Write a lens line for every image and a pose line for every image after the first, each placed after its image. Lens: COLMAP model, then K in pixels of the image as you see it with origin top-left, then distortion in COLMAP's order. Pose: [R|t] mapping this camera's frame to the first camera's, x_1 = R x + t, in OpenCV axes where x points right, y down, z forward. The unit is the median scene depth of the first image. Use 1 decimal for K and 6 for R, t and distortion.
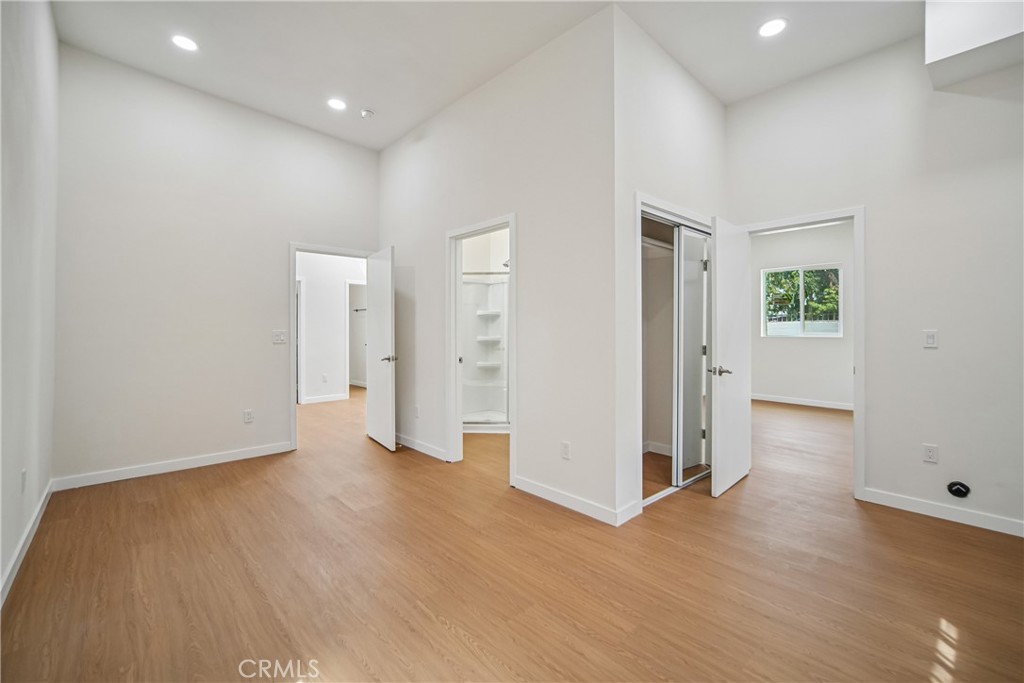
lens RADIAL K [[446.1, 0, 511.4], [0, 446.1, 336.9], [0, 0, 1]] dist [0.004369, -0.000080]
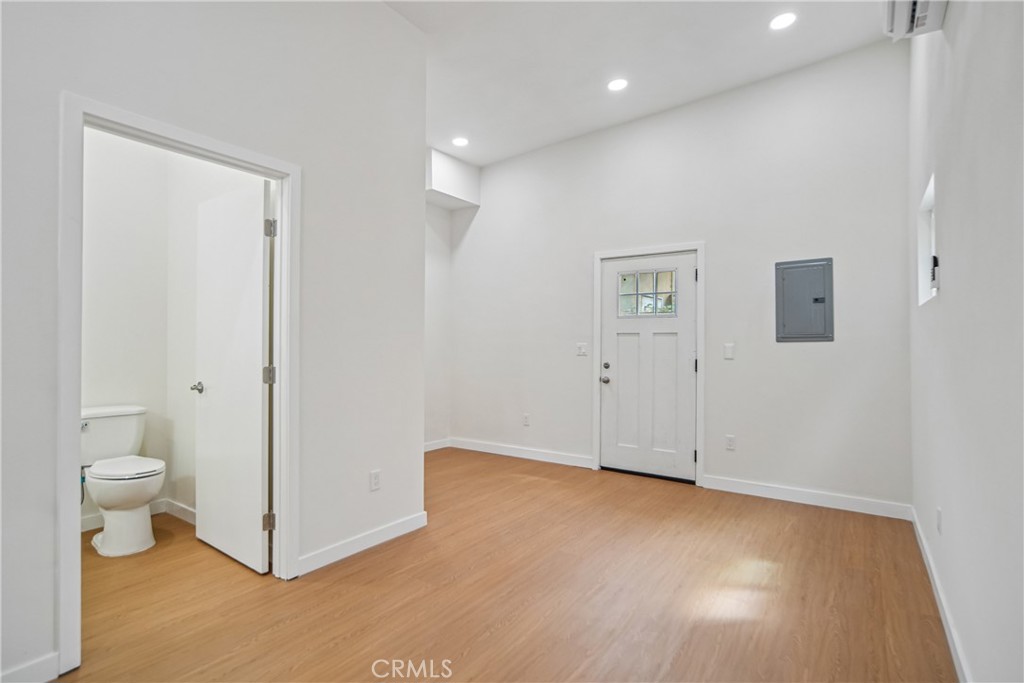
lens RADIAL K [[494.2, 0, 518.1], [0, 494.2, 343.9], [0, 0, 1]] dist [-0.013405, 0.004958]
pose [[-0.232417, 0.002982, 0.972612, -0.831269], [0.006449, 0.999978, -0.001525, -0.008872], [-0.972595, 0.005918, -0.232431, 0.897226]]
